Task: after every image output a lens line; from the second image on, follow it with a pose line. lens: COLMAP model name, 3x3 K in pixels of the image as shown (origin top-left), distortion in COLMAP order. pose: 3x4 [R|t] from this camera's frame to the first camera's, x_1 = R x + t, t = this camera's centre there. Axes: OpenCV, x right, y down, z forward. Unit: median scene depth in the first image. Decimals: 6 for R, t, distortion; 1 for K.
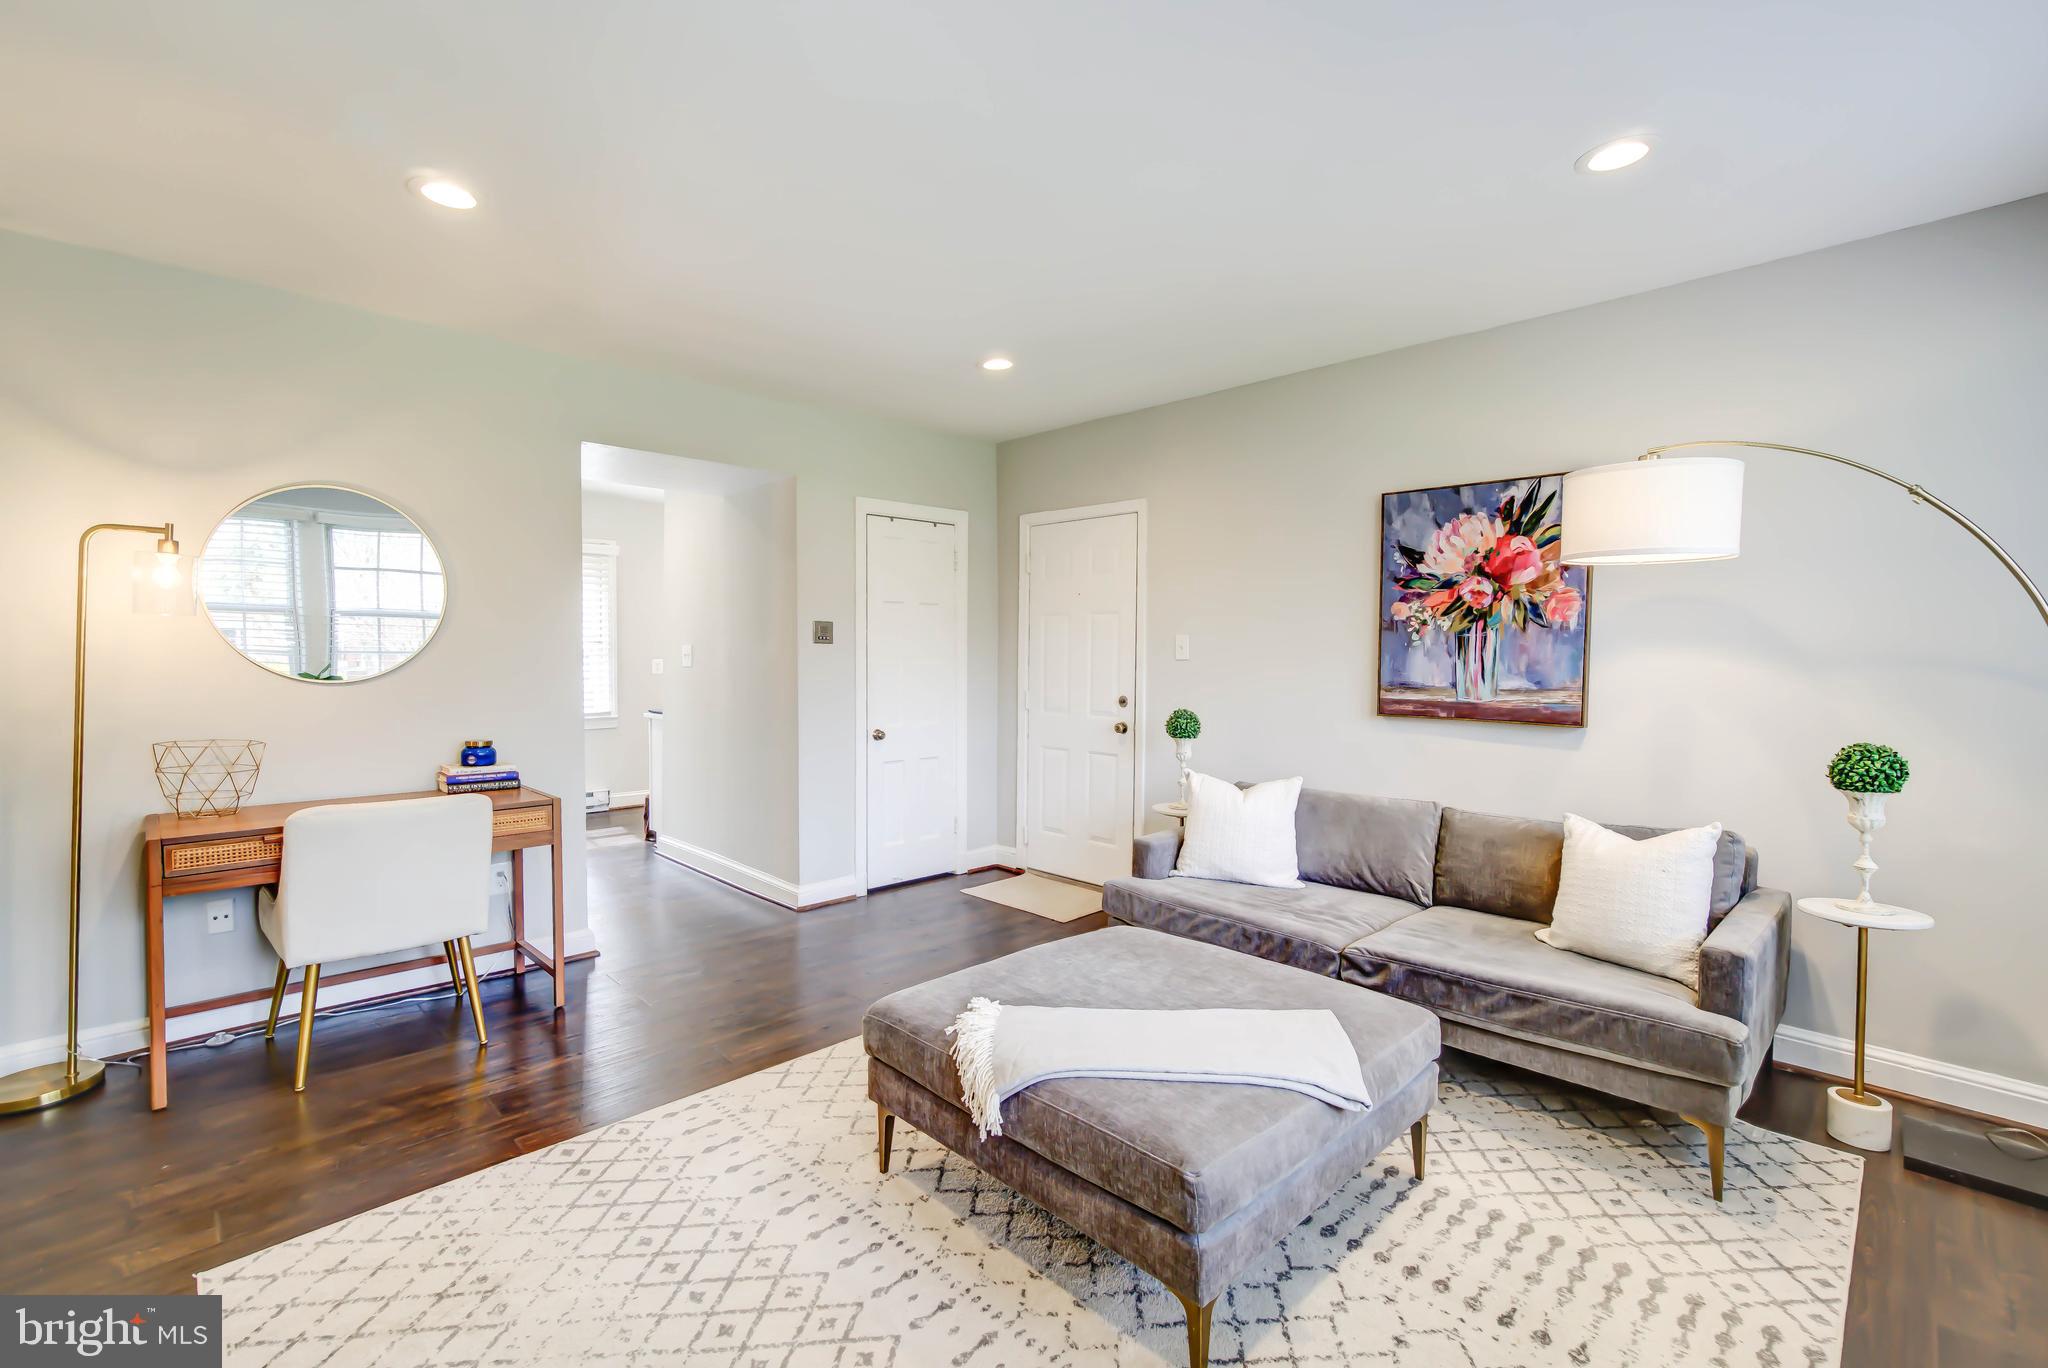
lens RADIAL K [[892.1, 0, 1024.0], [0, 892.1, 684.0], [0, 0, 1]] dist [-0.002775, 0.000047]
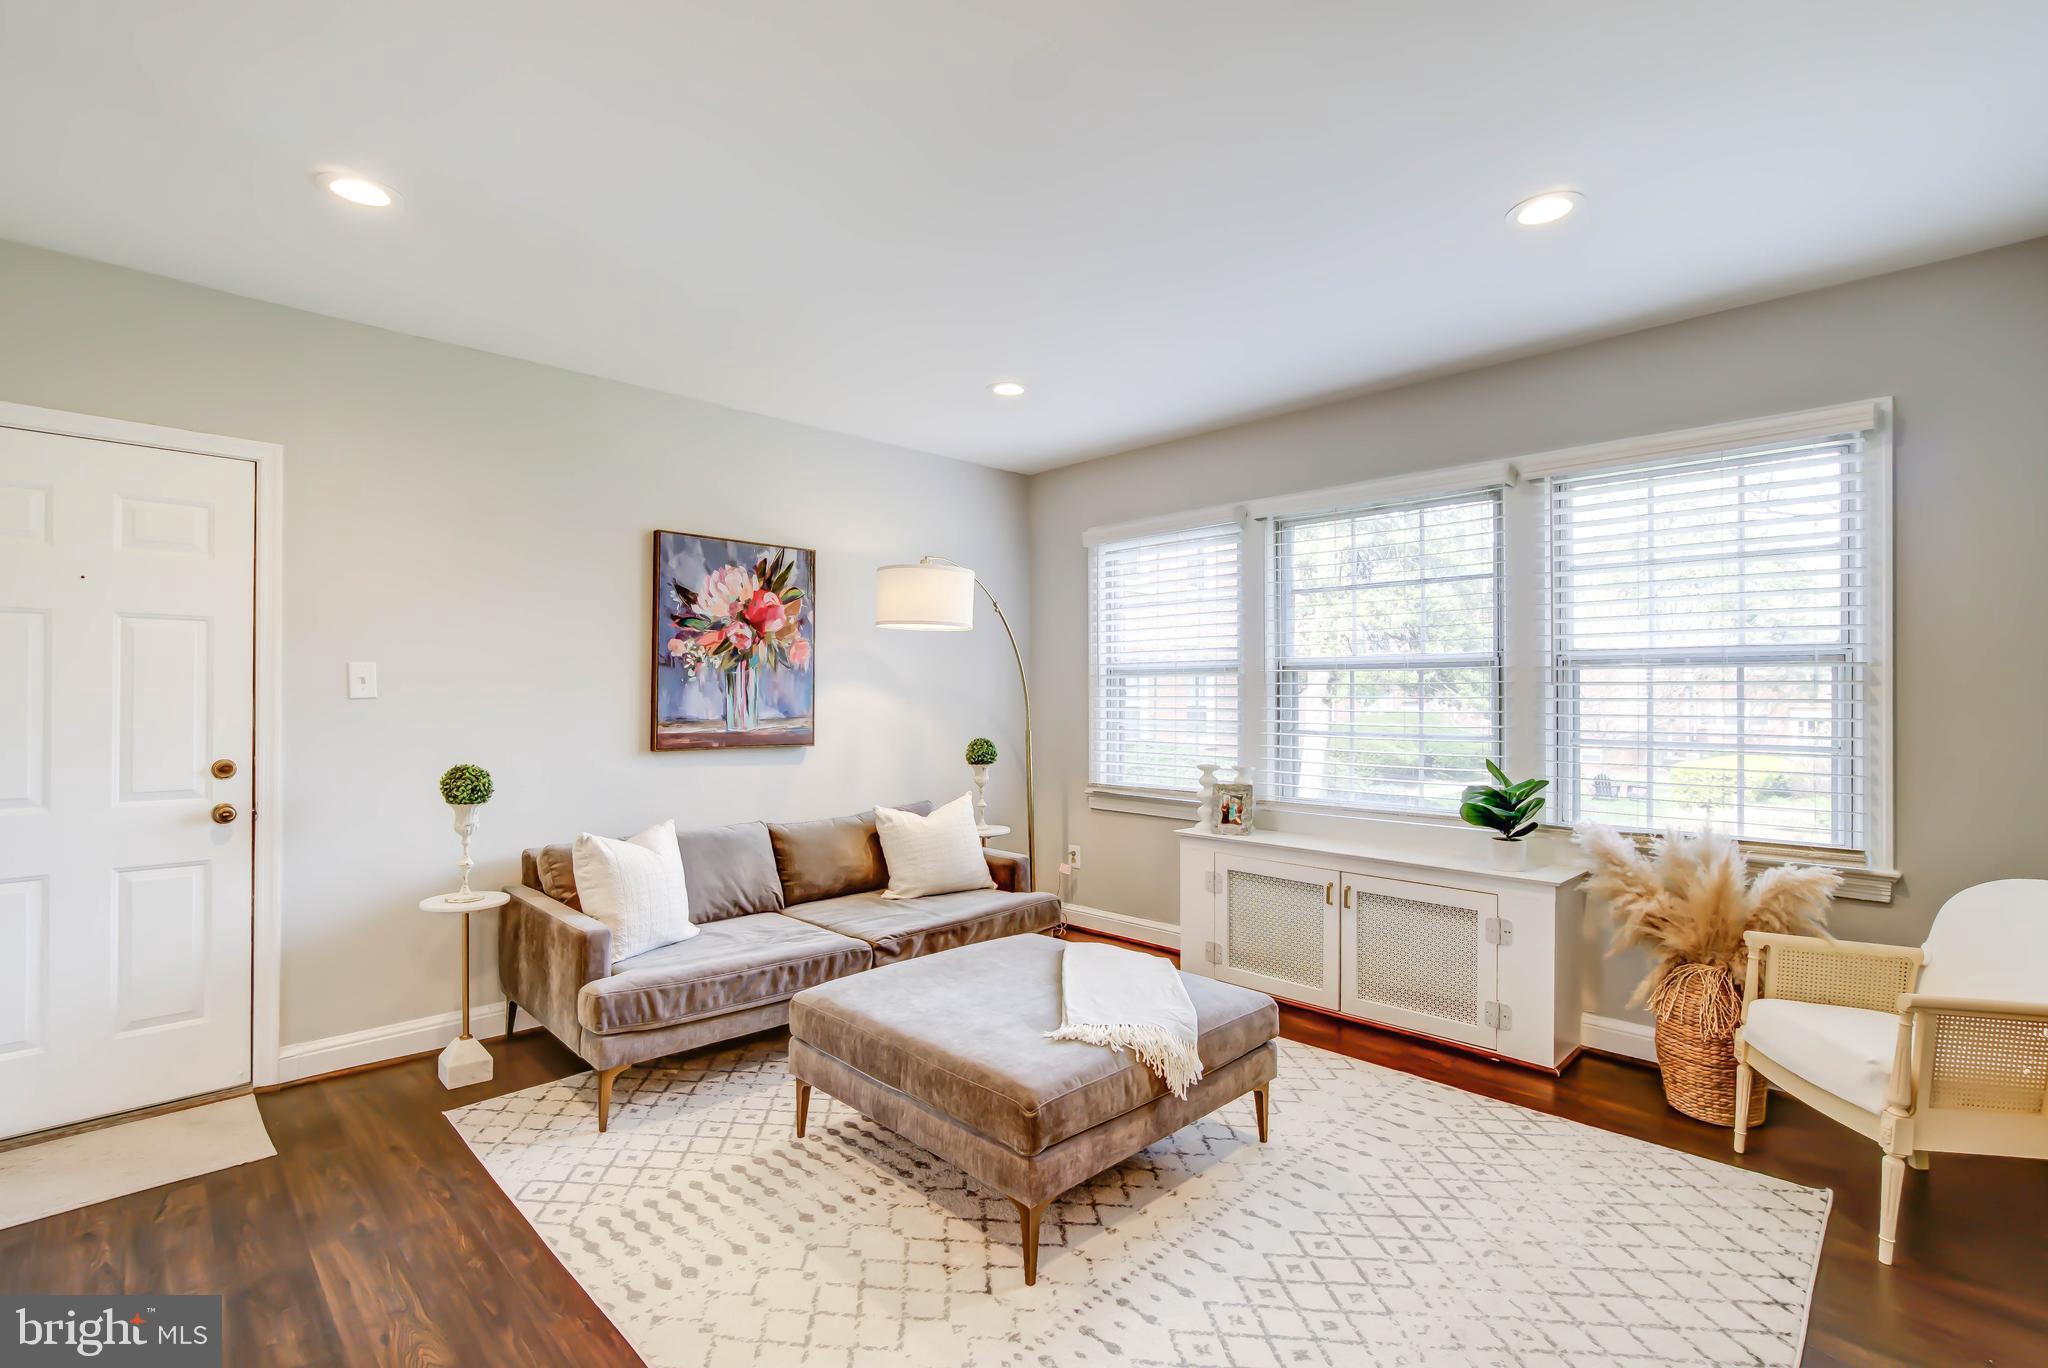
lens RADIAL K [[933.9, 0, 1024.0], [0, 933.9, 684.0], [0, 0, 1]] dist [-0.004567, 0.000026]
pose [[0.011858, 0.001288, 0.999929, -0.688301], [0.030677, 0.999528, -0.001652, -0.027531], [-0.999459, 0.030694, 0.011813, 0.624239]]
